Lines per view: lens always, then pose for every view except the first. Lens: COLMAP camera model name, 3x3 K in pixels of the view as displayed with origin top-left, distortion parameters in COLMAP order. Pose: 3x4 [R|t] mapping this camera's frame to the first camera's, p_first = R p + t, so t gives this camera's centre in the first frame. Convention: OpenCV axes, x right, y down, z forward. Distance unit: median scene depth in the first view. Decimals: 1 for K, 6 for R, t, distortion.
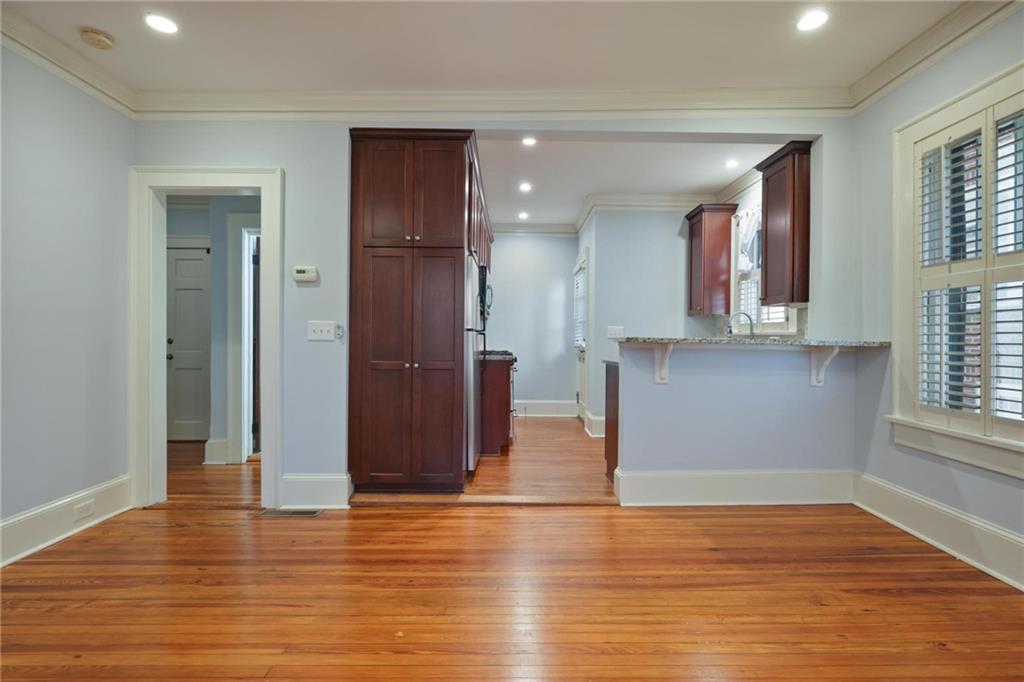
lens RADIAL K [[467.1, 0, 510.2], [0, 467.1, 339.8], [0, 0, 1]] dist [0.004988, -0.002148]
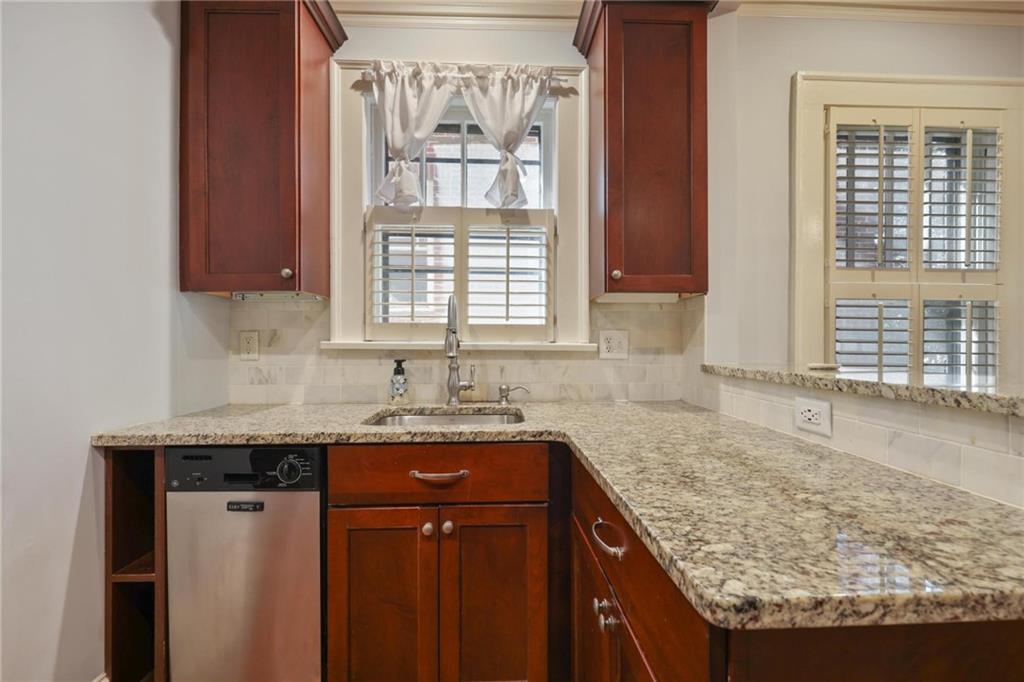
lens RADIAL K [[467.1, 0, 519.2], [0, 467.1, 339.8], [0, 0, 1]] dist [0.004988, -0.002148]
pose [[-0.035121, -0.006915, 0.999359, 0.090786], [-0.001573, 0.999975, 0.006864, -0.032284], [-0.999382, -0.001331, -0.035131, 1.297432]]
